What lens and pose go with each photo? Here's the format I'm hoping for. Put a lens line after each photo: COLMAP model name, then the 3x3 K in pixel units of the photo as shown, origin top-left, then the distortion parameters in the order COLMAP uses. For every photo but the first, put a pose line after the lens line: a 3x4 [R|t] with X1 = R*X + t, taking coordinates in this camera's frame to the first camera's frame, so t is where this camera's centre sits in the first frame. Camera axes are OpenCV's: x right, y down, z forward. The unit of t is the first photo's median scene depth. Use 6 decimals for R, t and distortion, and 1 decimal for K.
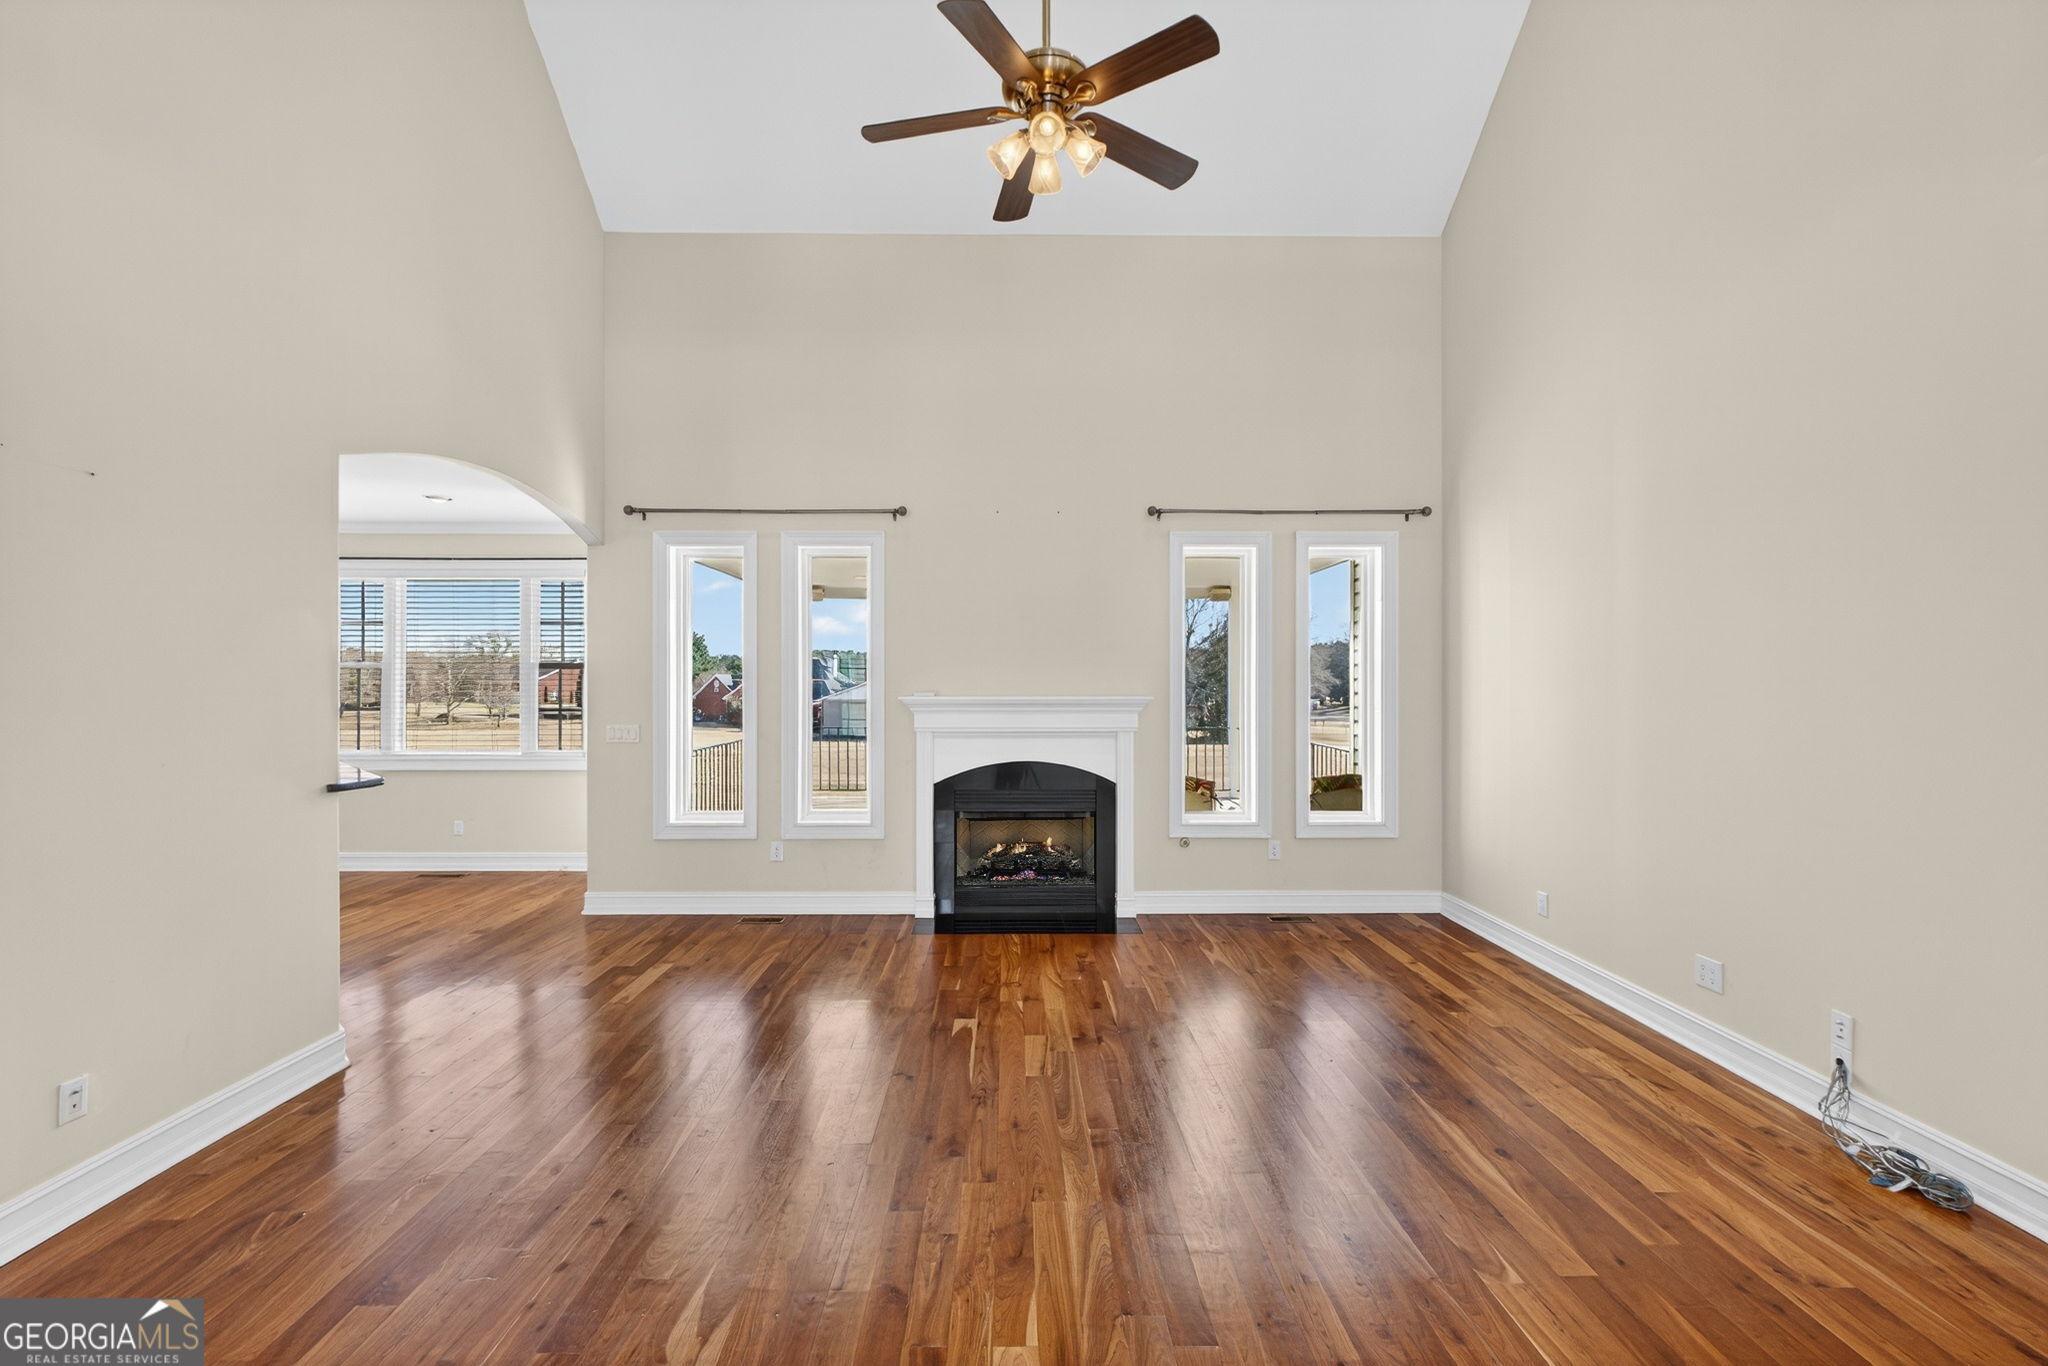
lens RADIAL K [[864.3, 0, 1013.3], [0, 864.3, 685.5], [0, 0, 1]] dist [-0.002374, 0.000681]
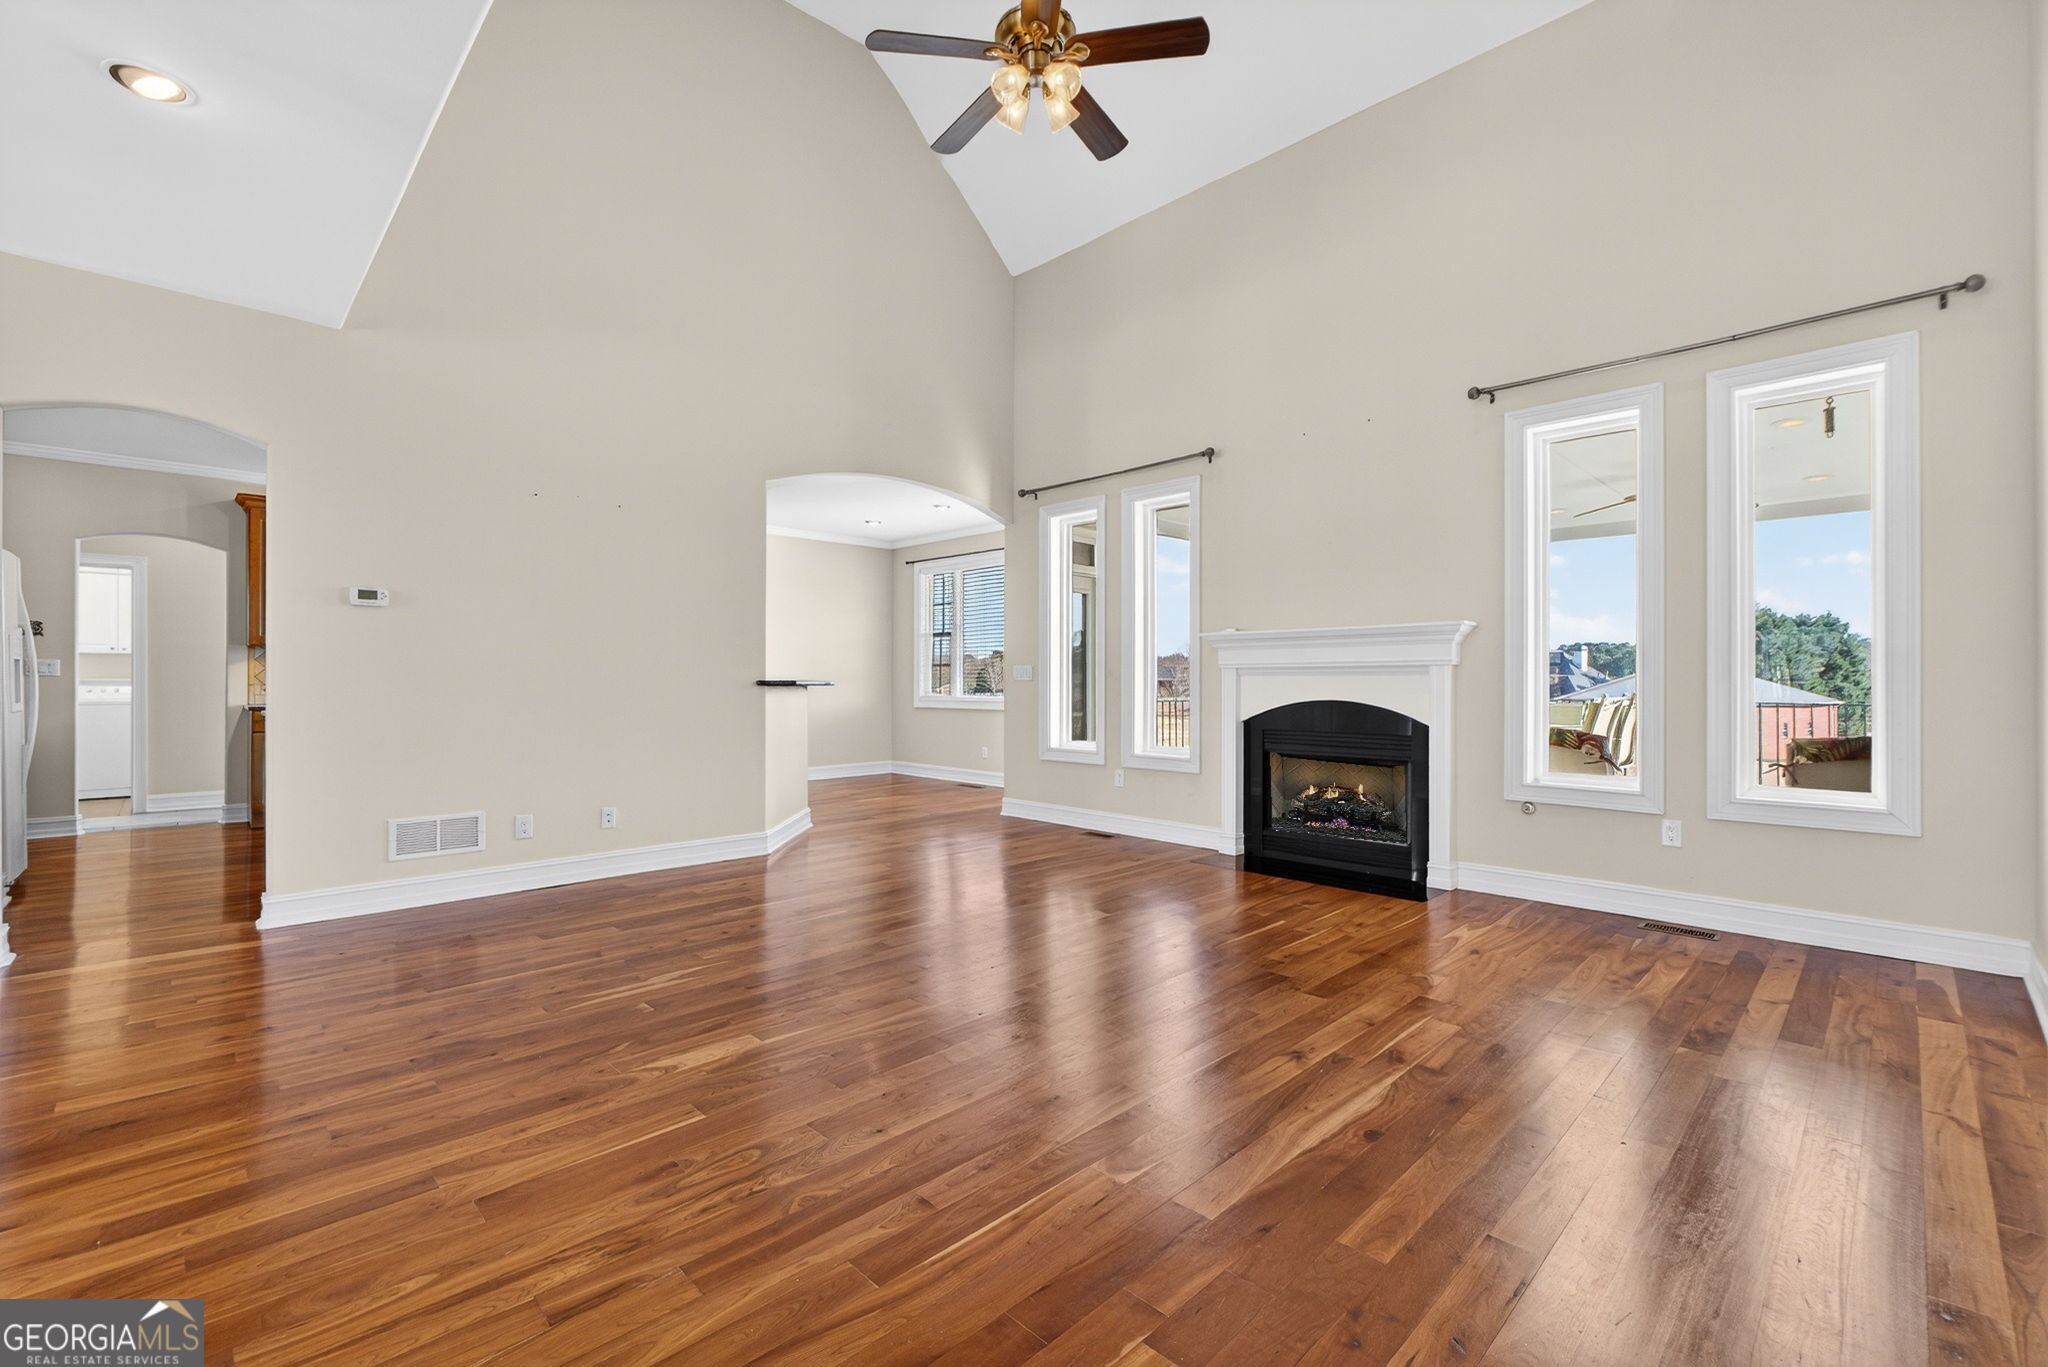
lens RADIAL K [[864.3, 0, 1001.1], [0, 864.3, 684.8], [0, 0, 1]] dist [-0.002374, 0.000681]
pose [[0.693832, 0.004634, -0.720122, 0.431853], [-0.003013, 0.999989, 0.003531, 0.069750], [0.720130, -0.000280, 0.693839, 0.114506]]
